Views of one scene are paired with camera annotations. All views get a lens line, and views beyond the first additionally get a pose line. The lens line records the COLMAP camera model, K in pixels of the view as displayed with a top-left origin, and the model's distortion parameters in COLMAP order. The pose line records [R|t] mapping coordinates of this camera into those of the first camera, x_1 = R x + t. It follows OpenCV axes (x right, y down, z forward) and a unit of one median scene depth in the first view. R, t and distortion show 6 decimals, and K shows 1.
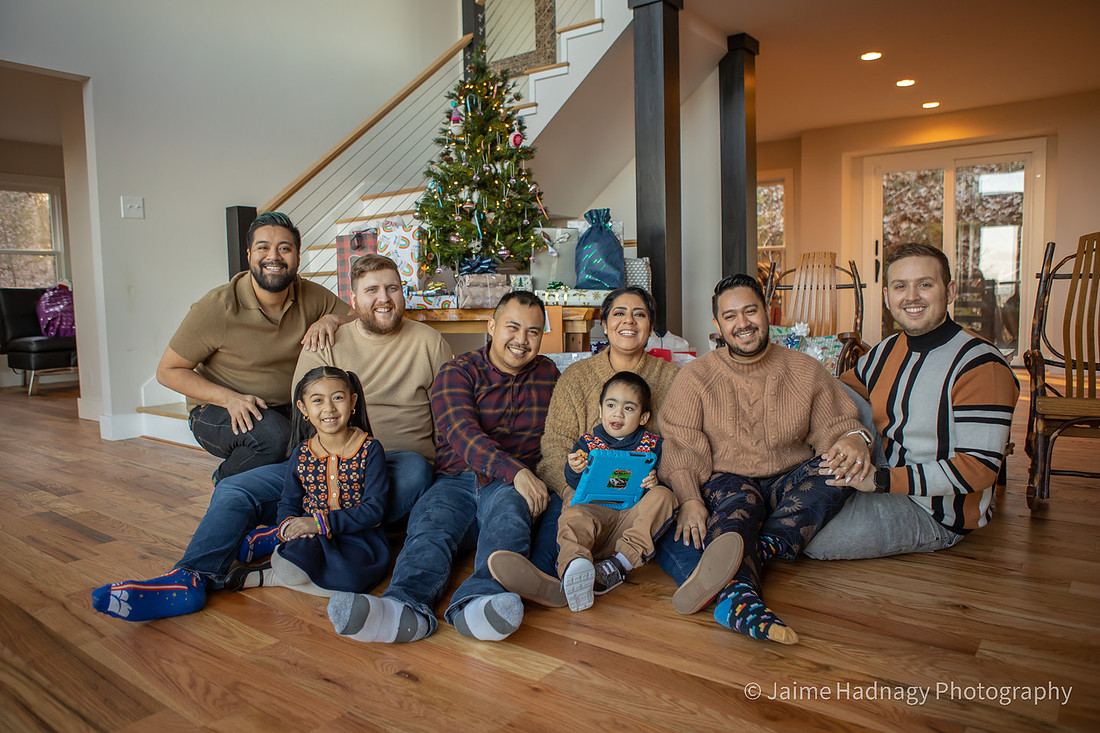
lens RADIAL K [[793.4, 0, 550.0], [0, 793.4, 366.5], [0, 0, 1]] dist [-0.080650, 0.003453]
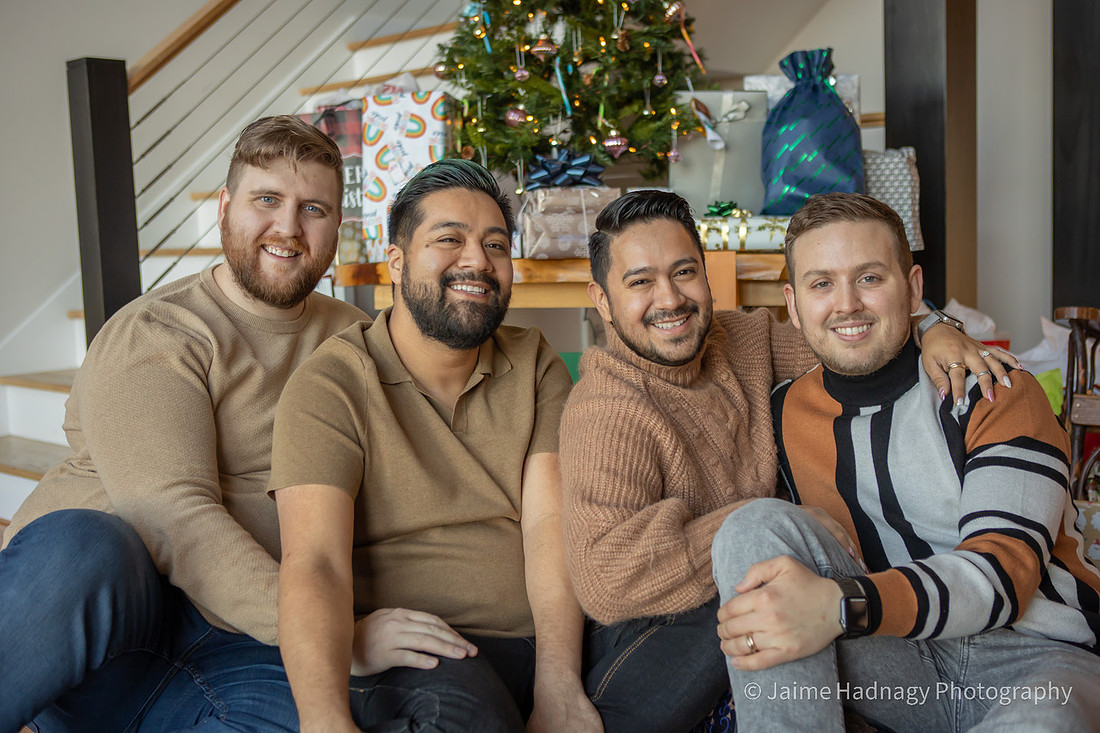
lens RADIAL K [[1341.4, 0, 550.0], [0, 1341.4, 366.5], [0, 0, 1]] dist [-0.041690, -0.015931]
pose [[0.993848, -0.000623, -0.110754, -0.006447], [0.002904, 0.999787, 0.020432, -0.021822], [0.110717, -0.020628, 0.993638, 0.163226]]
